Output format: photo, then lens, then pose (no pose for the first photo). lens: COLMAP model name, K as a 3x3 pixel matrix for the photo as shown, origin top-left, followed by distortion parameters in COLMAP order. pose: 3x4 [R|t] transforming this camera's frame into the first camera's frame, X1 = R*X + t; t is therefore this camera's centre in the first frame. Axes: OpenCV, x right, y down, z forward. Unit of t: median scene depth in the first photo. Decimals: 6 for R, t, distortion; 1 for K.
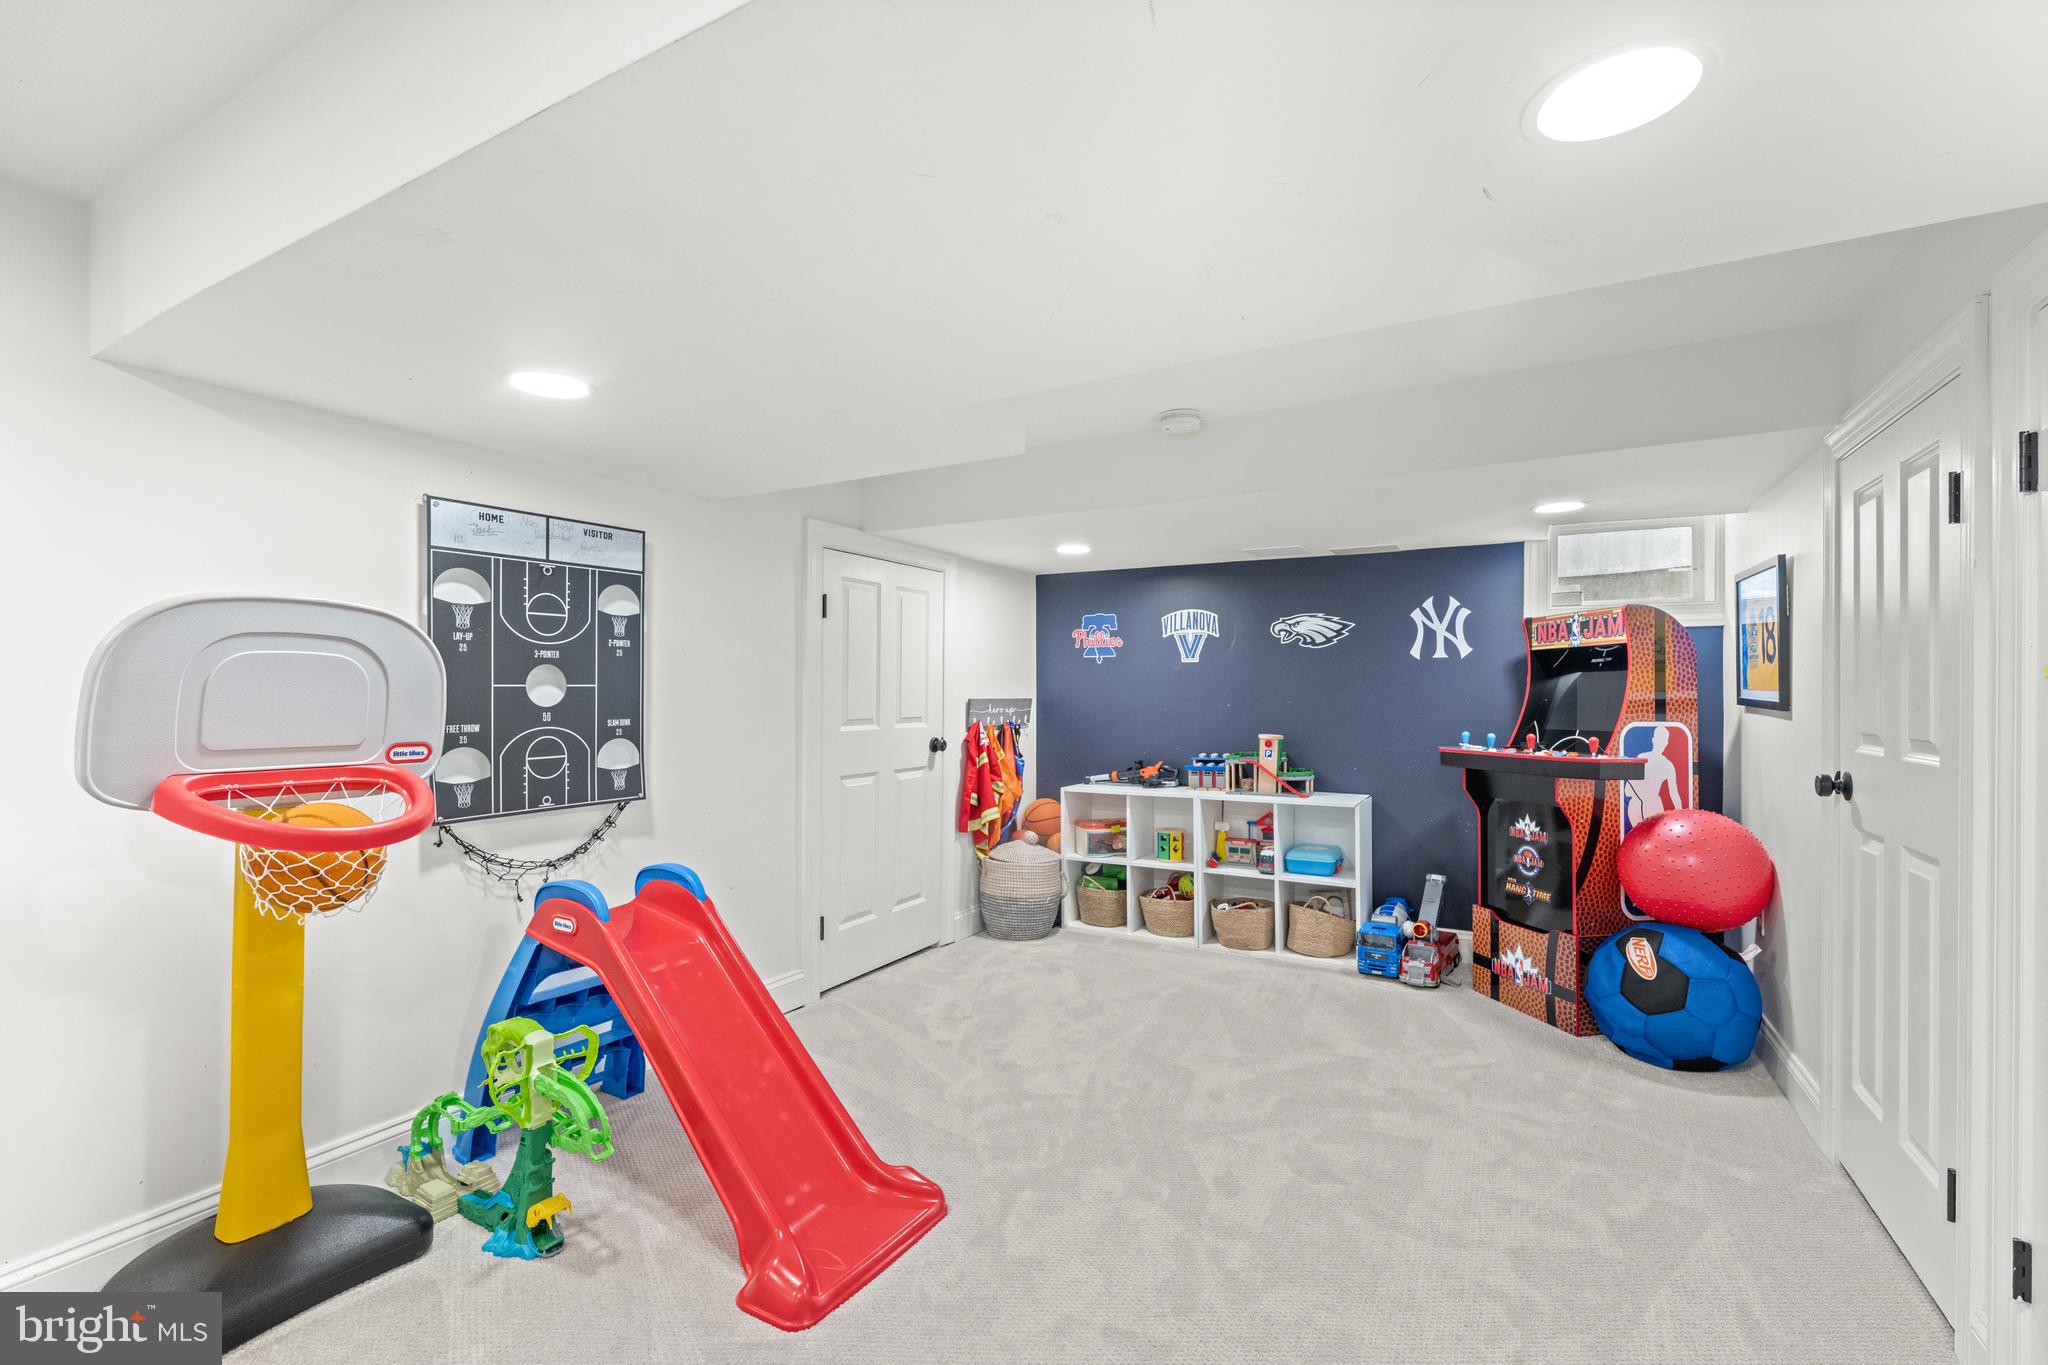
lens RADIAL K [[879.4, 0, 1012.6], [0, 879.4, 686.7], [0, 0, 1]] dist [-0.000185, 0.000705]
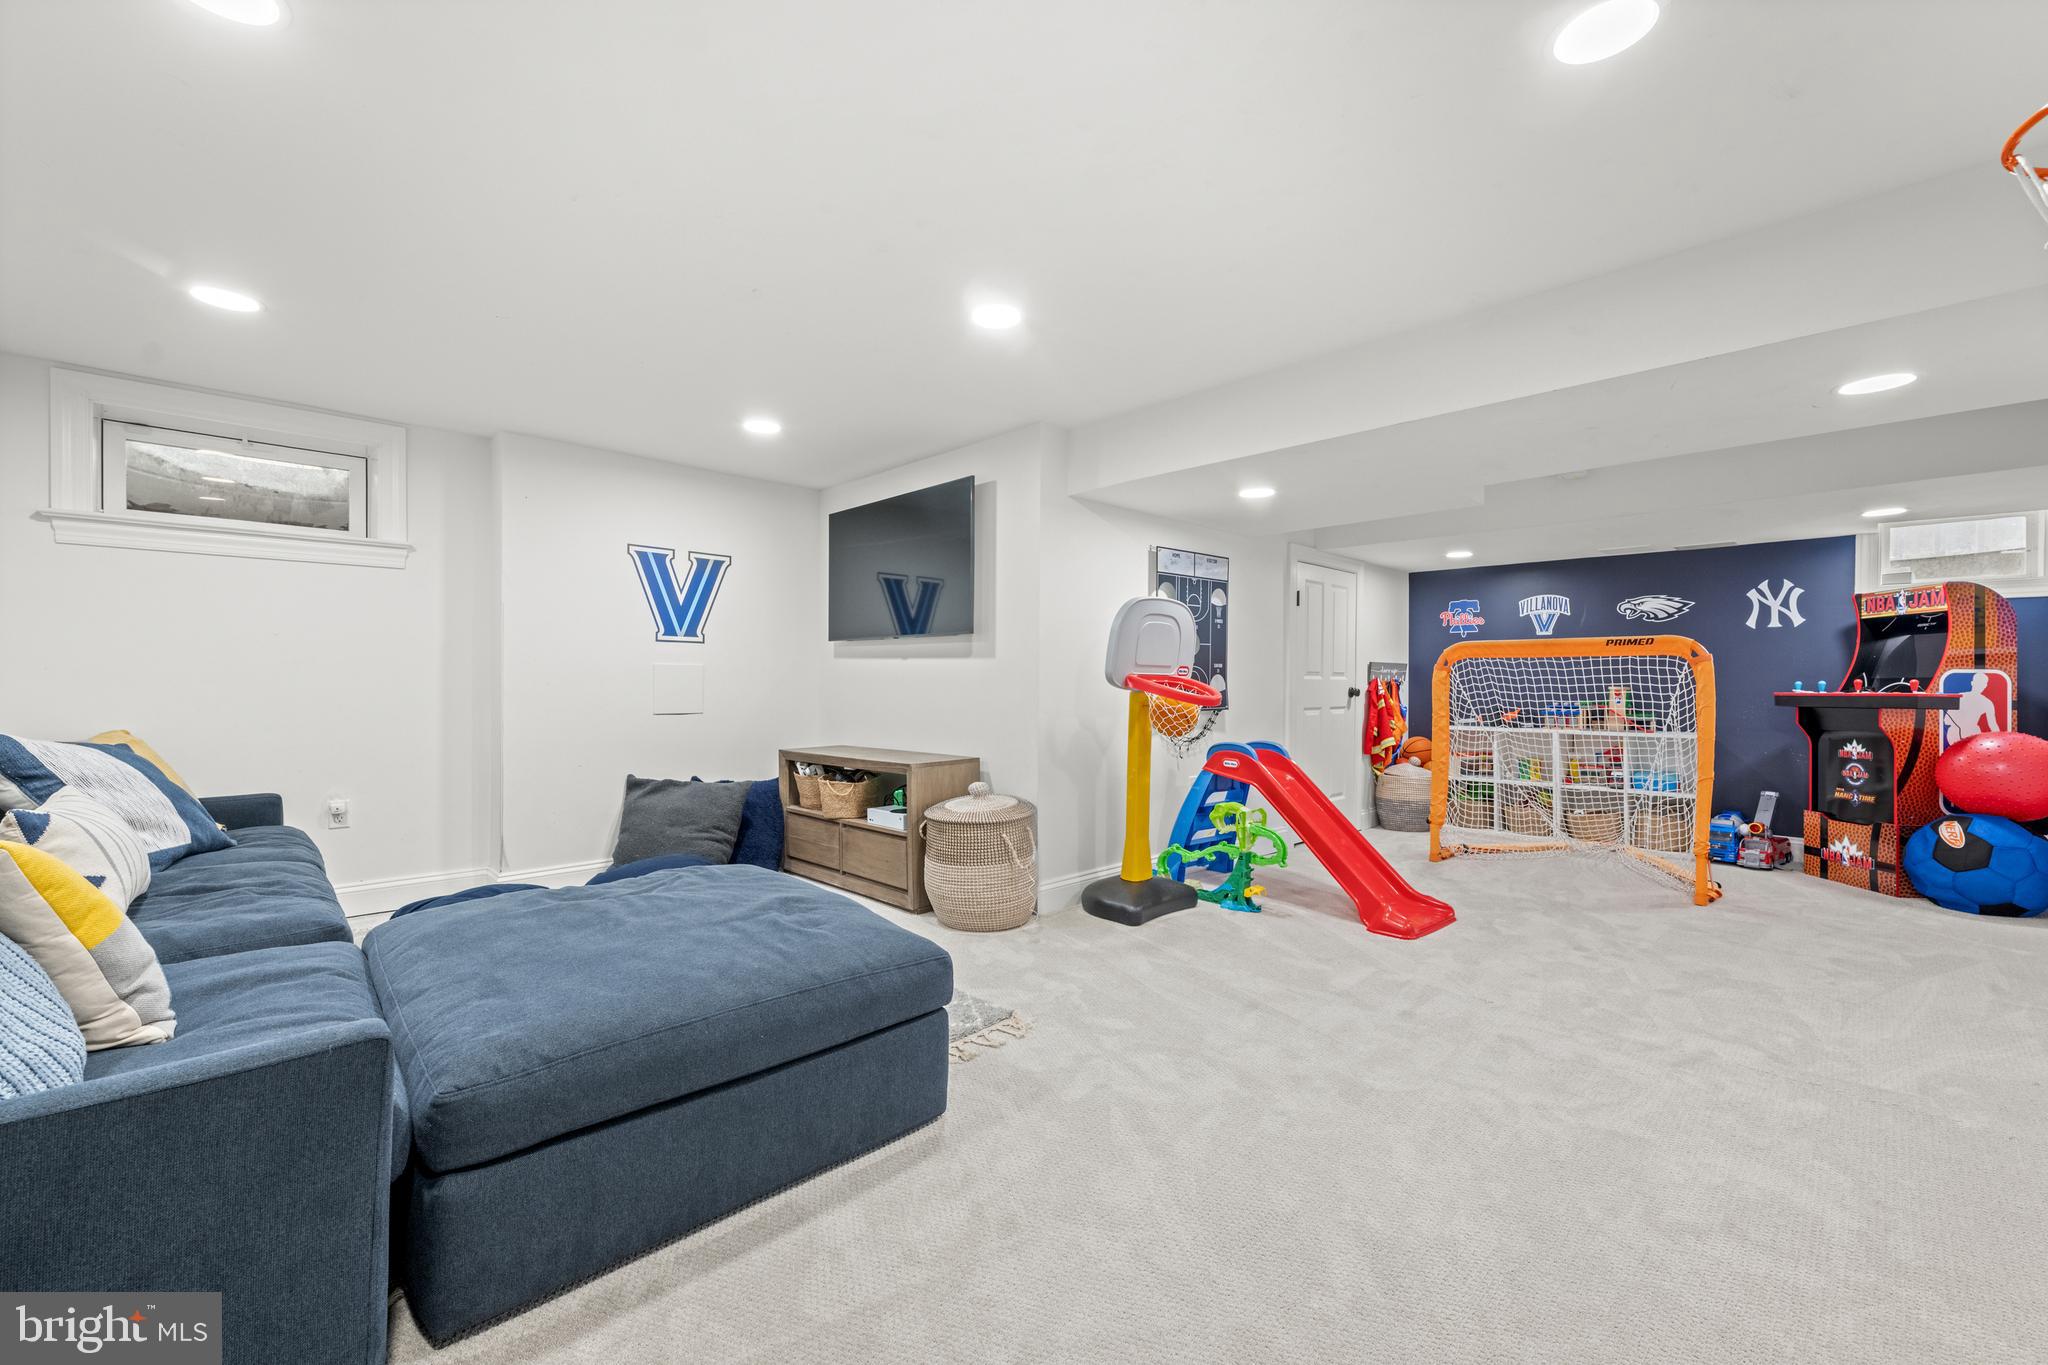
lens RADIAL K [[820.1, 0, 1009.4], [0, 820.1, 682.7], [0, 0, 1]] dist [-0.000808, -0.000122]
pose [[0.958838, 0.003700, -0.283931, -0.274532], [-0.001843, 0.999975, 0.006807, 0.047054], [0.283949, -0.006004, 0.958821, -0.521840]]
